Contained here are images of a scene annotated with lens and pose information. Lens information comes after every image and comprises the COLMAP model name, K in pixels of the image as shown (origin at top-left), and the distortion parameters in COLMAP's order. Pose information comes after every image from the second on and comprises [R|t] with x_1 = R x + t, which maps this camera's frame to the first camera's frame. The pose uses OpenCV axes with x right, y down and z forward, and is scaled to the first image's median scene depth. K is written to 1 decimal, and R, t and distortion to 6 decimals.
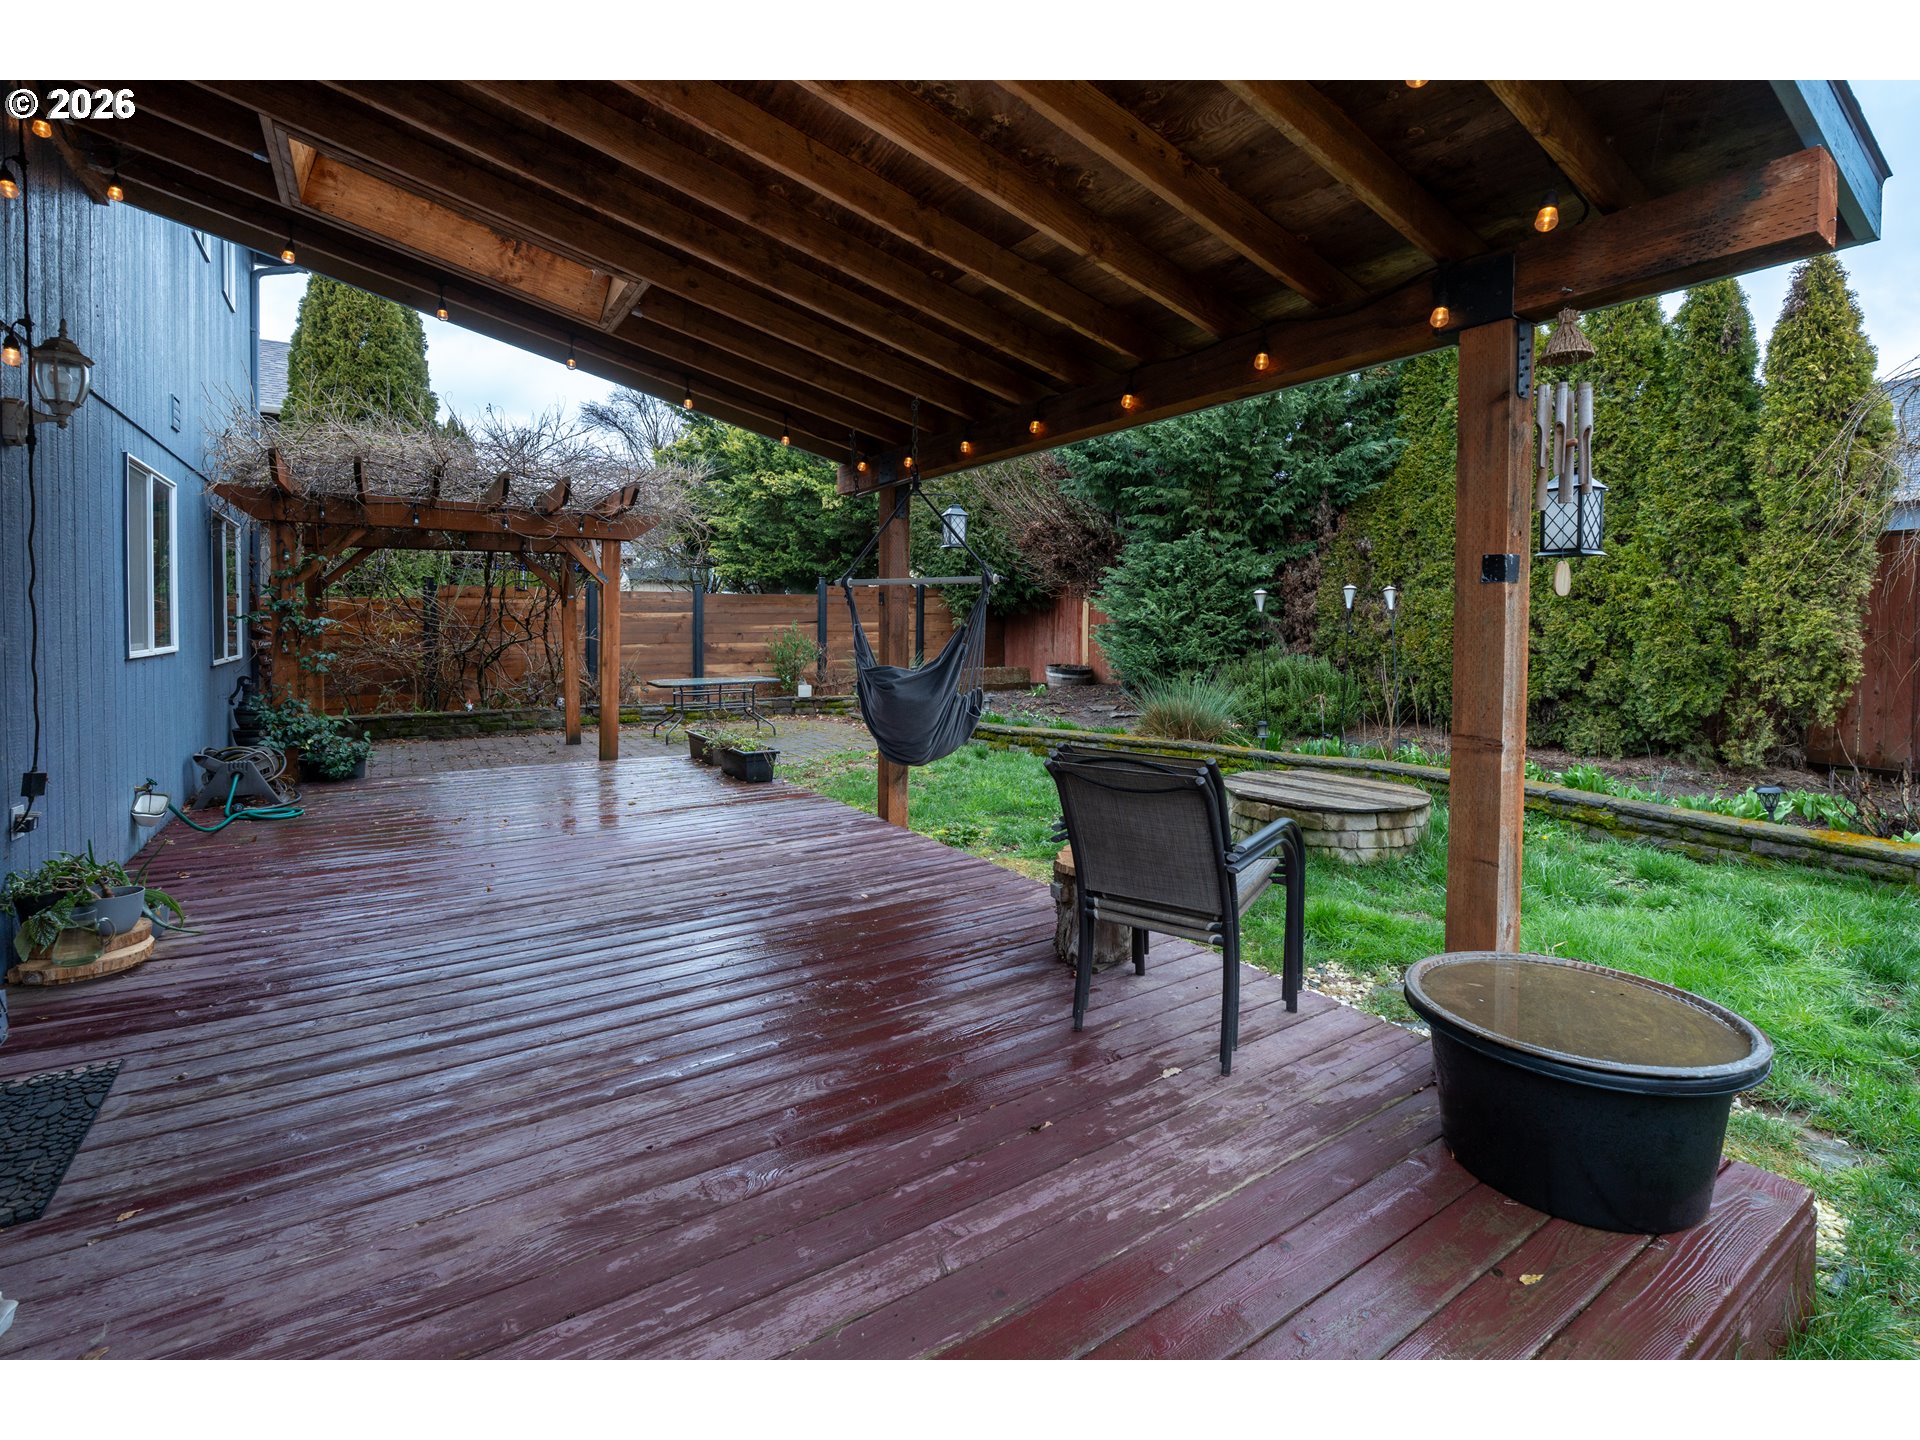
lens RADIAL K [[854.8, 0, 921.2], [0, 854.8, 635.7], [0, 0, 1]] dist [-0.005370, 0.000120]
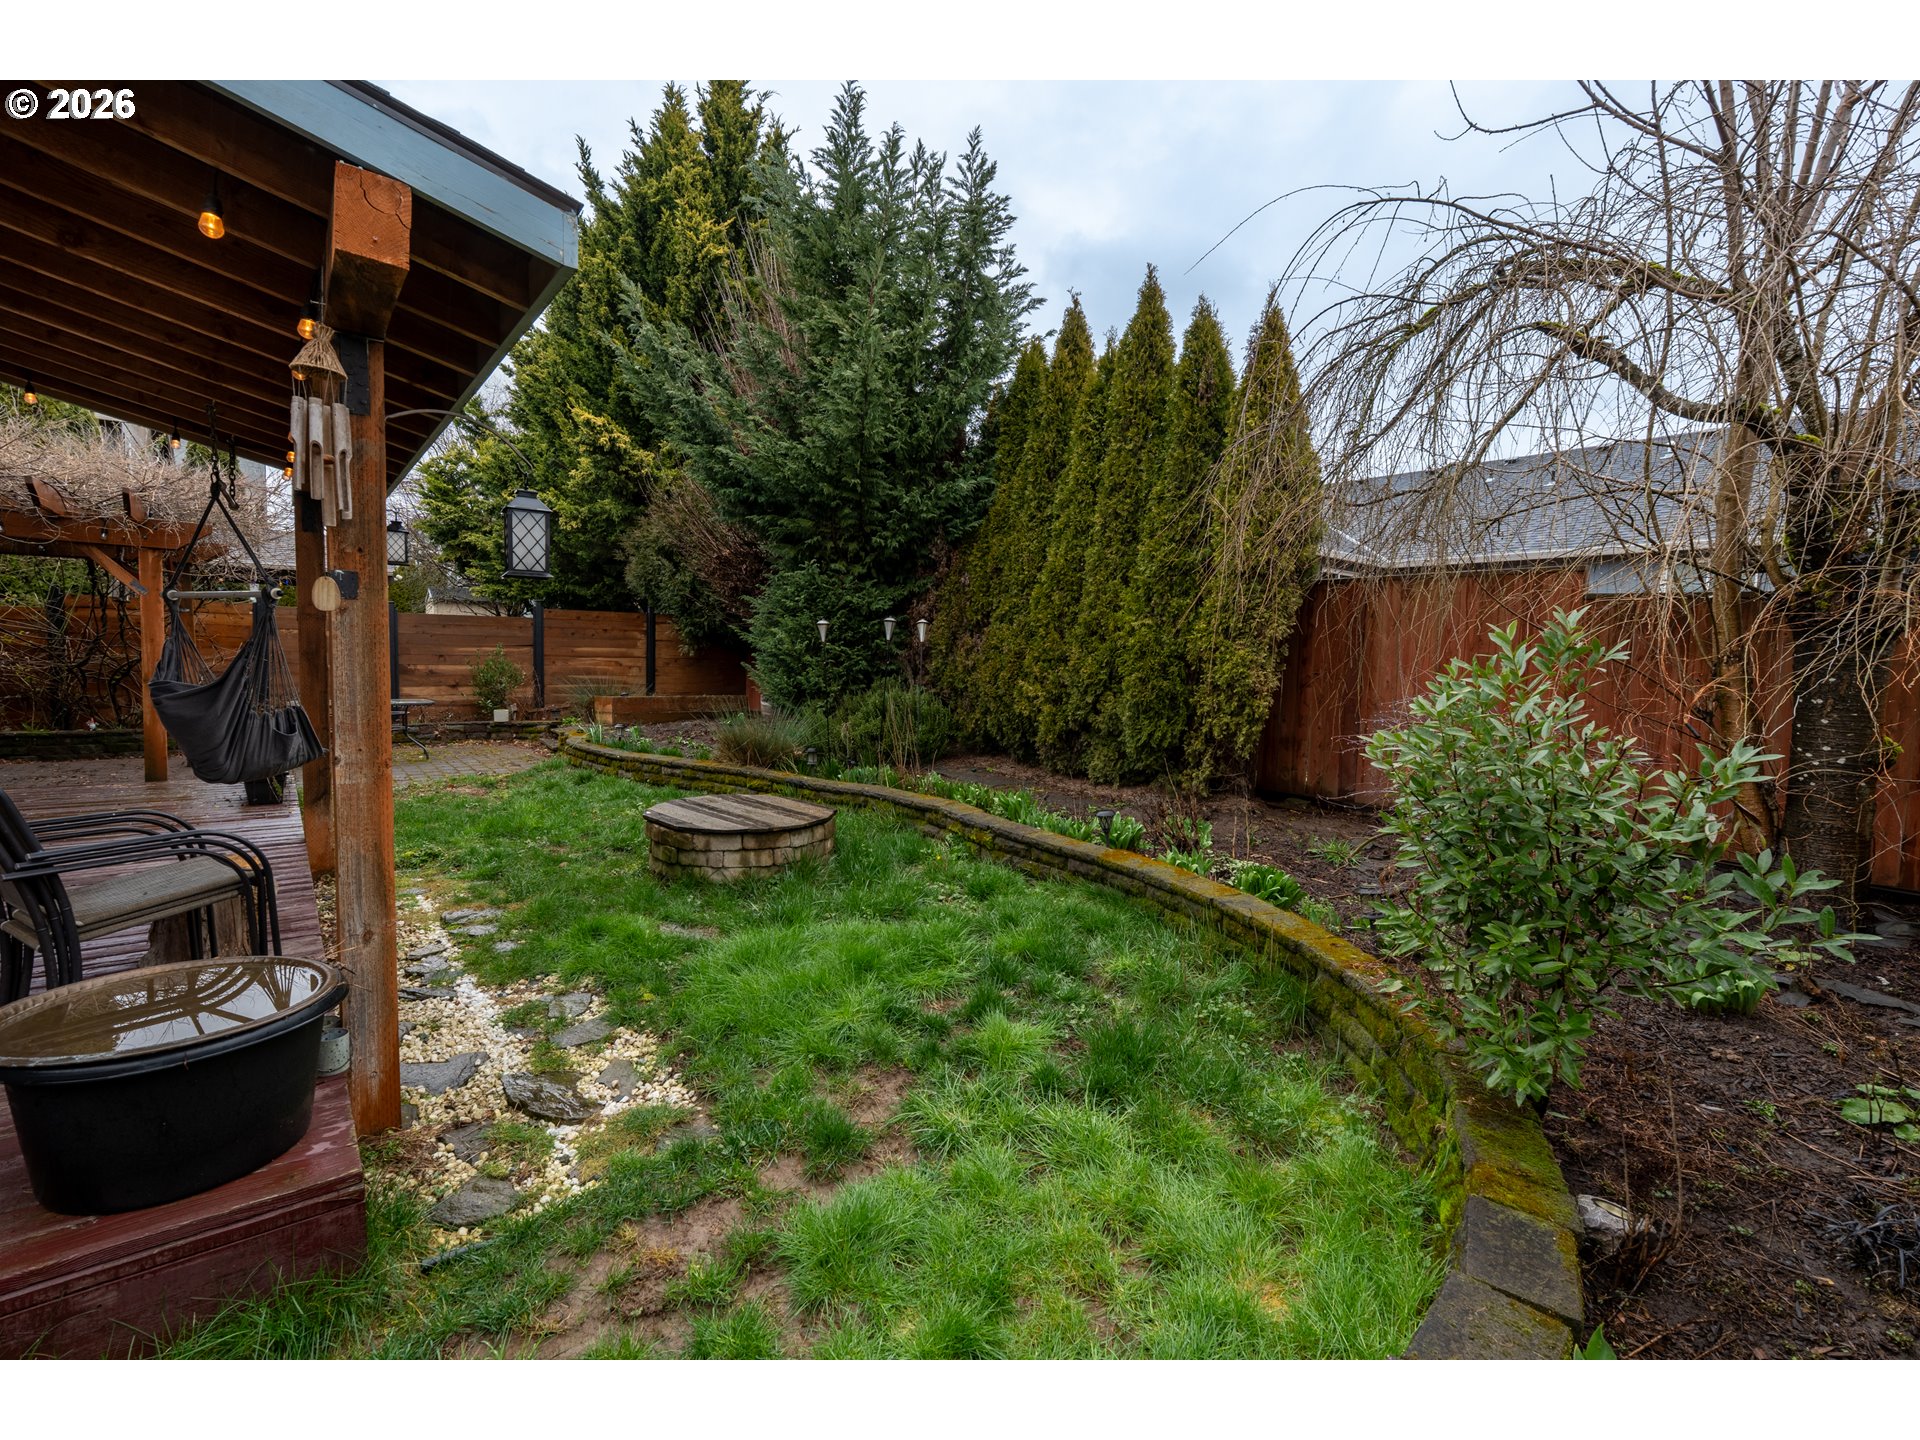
lens RADIAL K [[854.8, 0, 947.0], [0, 854.8, 705.8], [0, 0, 1]] dist [-0.005370, 0.000120]
pose [[0.993736, 0.018007, 0.110292, 0.493111], [-0.022608, 0.998919, 0.040610, 0.004132], [-0.109441, -0.042849, 0.993069, -0.035269]]
